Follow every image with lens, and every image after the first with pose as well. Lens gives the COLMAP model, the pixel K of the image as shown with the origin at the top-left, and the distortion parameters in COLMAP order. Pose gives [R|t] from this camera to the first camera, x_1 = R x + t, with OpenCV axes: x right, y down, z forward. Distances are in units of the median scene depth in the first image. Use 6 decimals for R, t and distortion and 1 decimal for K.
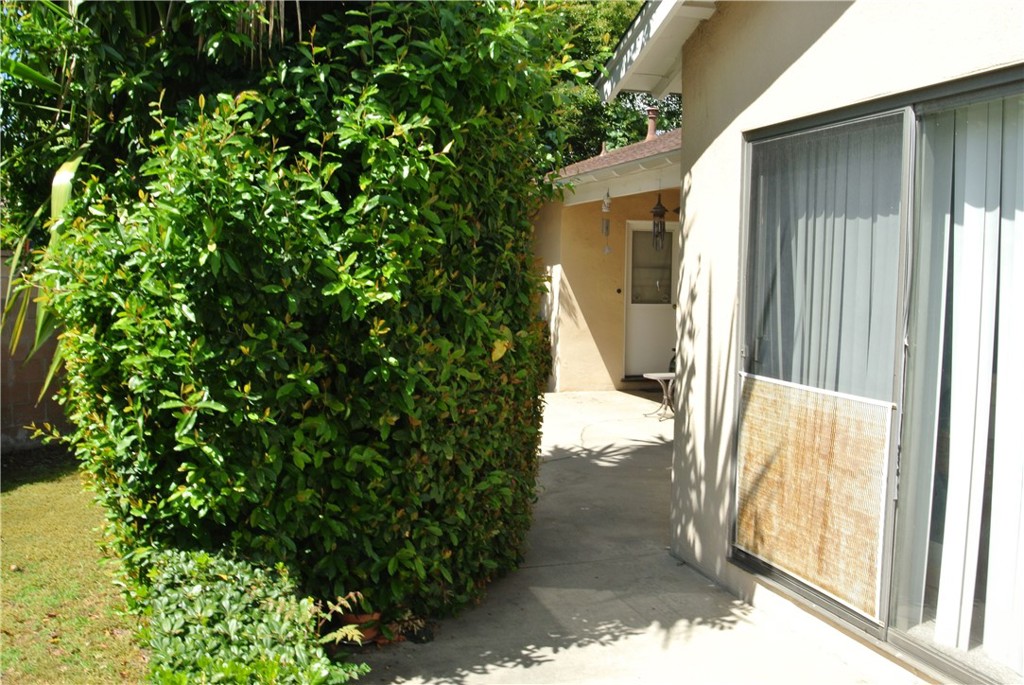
lens RADIAL K [[943.6, 0, 512.0], [0, 943.6, 342.5], [0, 0, 1]] dist [-0.002167, -0.000237]
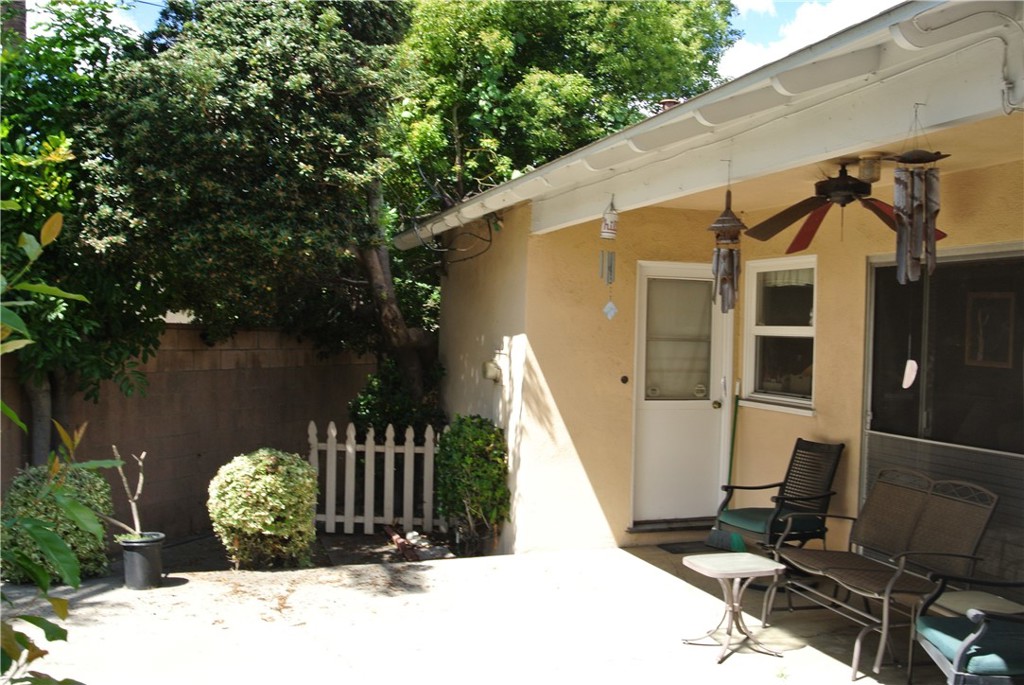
lens RADIAL K [[943.6, 0, 512.0], [0, 943.6, 342.5], [0, 0, 1]] dist [-0.002167, -0.000237]
pose [[0.999728, 0.013657, 0.018890, 0.031451], [-0.012434, 0.997908, -0.063440, -0.039509], [-0.019717, 0.063187, 0.997807, 0.411322]]
